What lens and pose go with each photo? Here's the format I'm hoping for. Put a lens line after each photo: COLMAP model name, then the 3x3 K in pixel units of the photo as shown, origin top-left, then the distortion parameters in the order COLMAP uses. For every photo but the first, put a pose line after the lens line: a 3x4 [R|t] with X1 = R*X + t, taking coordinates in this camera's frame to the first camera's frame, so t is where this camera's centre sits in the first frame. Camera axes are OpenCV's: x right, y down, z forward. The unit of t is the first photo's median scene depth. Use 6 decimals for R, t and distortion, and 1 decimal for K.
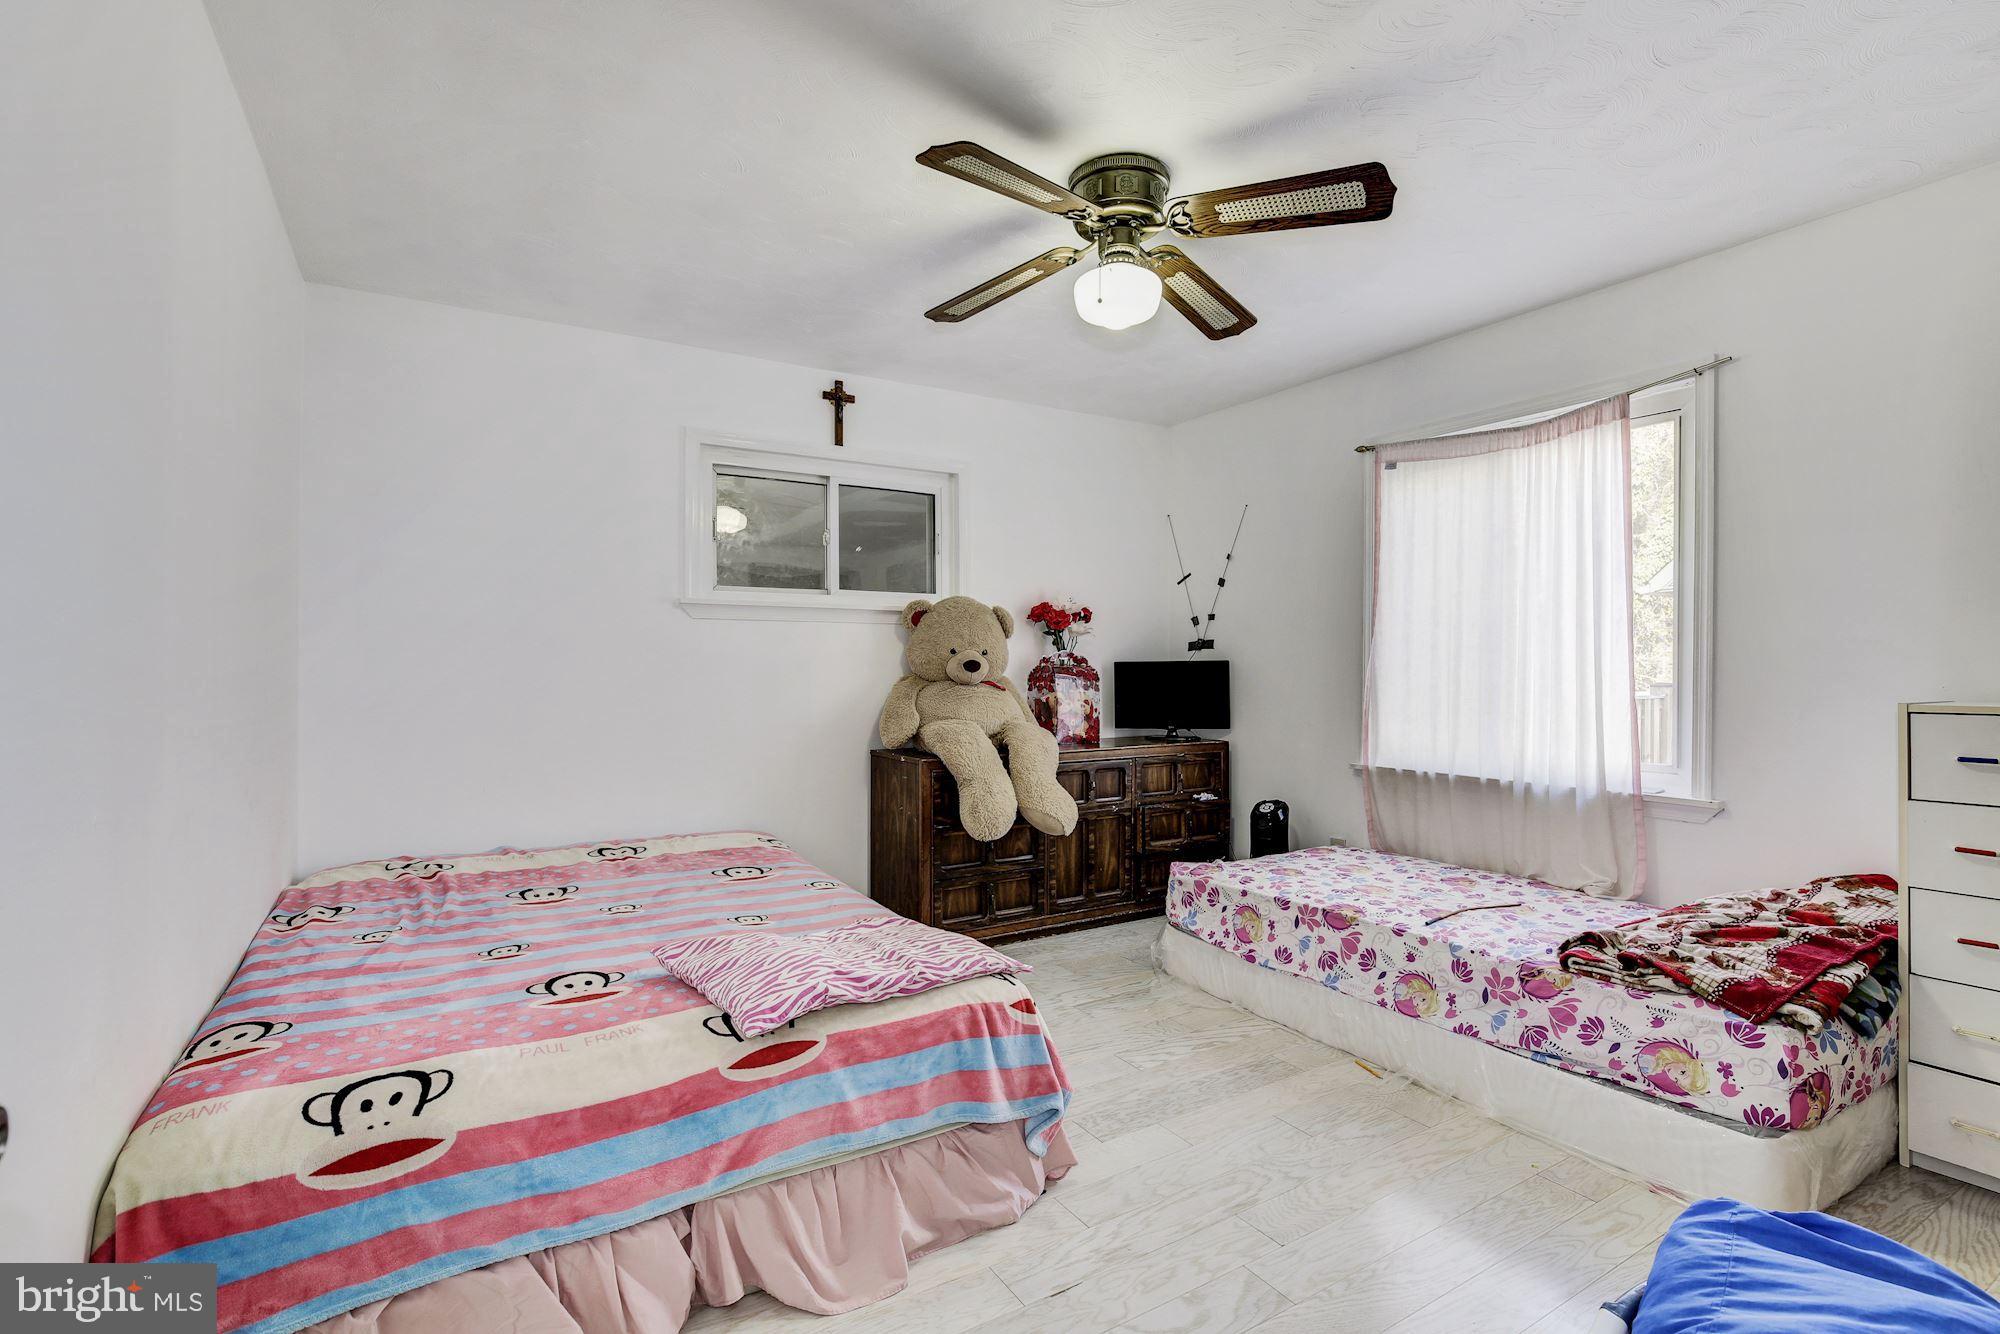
lens RADIAL K [[911.7, 0, 1000.0], [0, 911.7, 667.0], [0, 0, 1]] dist [-0.015792, 0.000115]
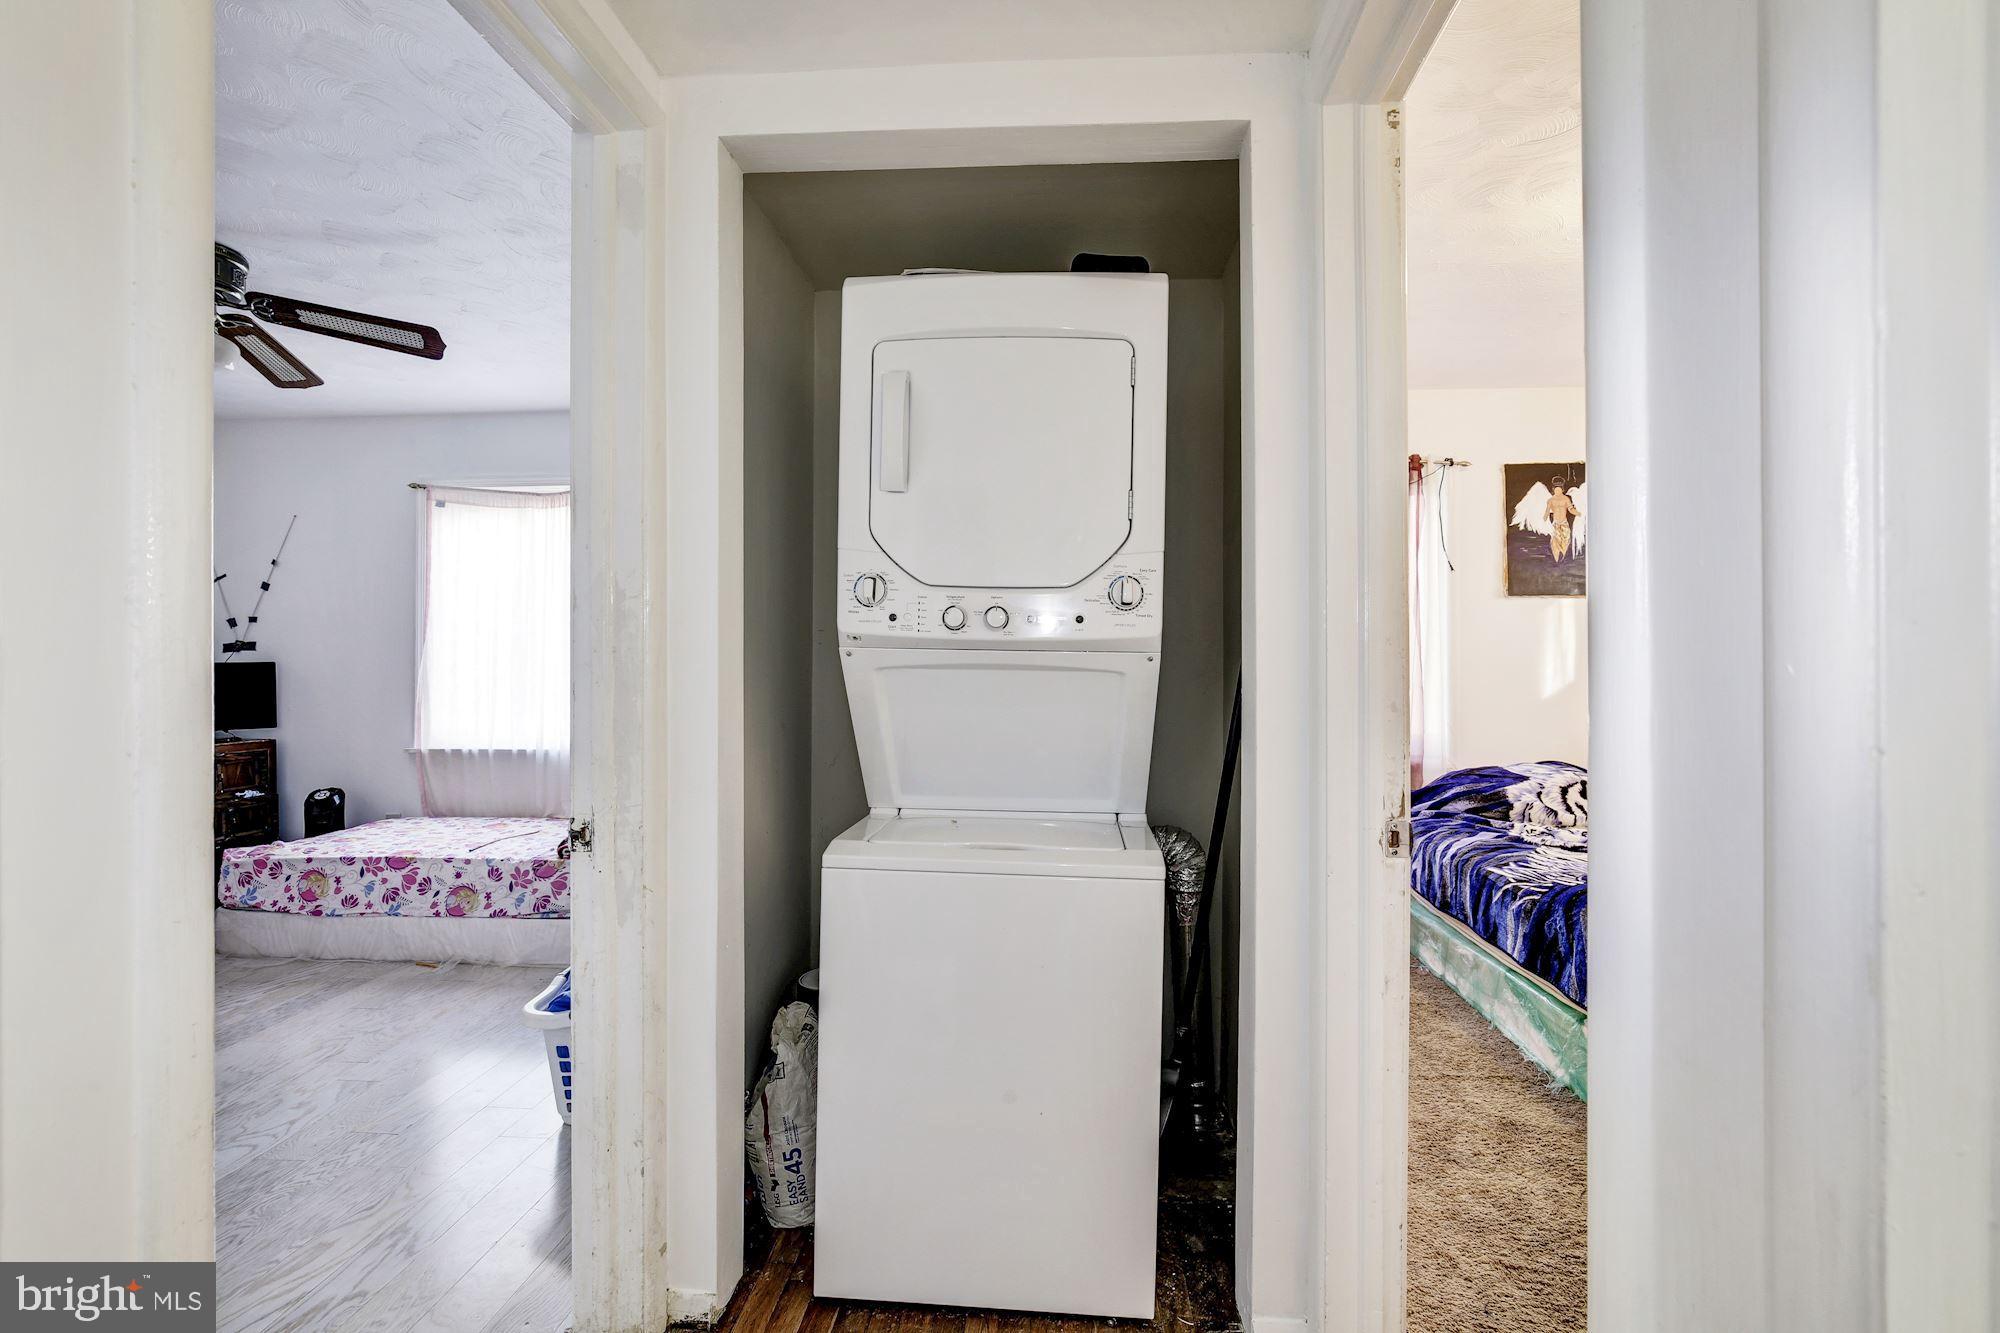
lens RADIAL K [[911.7, 0, 1000.0], [0, 911.7, 666.5], [0, 0, 1]] dist [-0.015792, 0.000115]
pose [[0.573147, -0.003314, 0.819446, -0.187589], [0.004362, 0.999990, 0.000993, 0.000884], [-0.819441, 0.003005, 0.573156, -0.430195]]
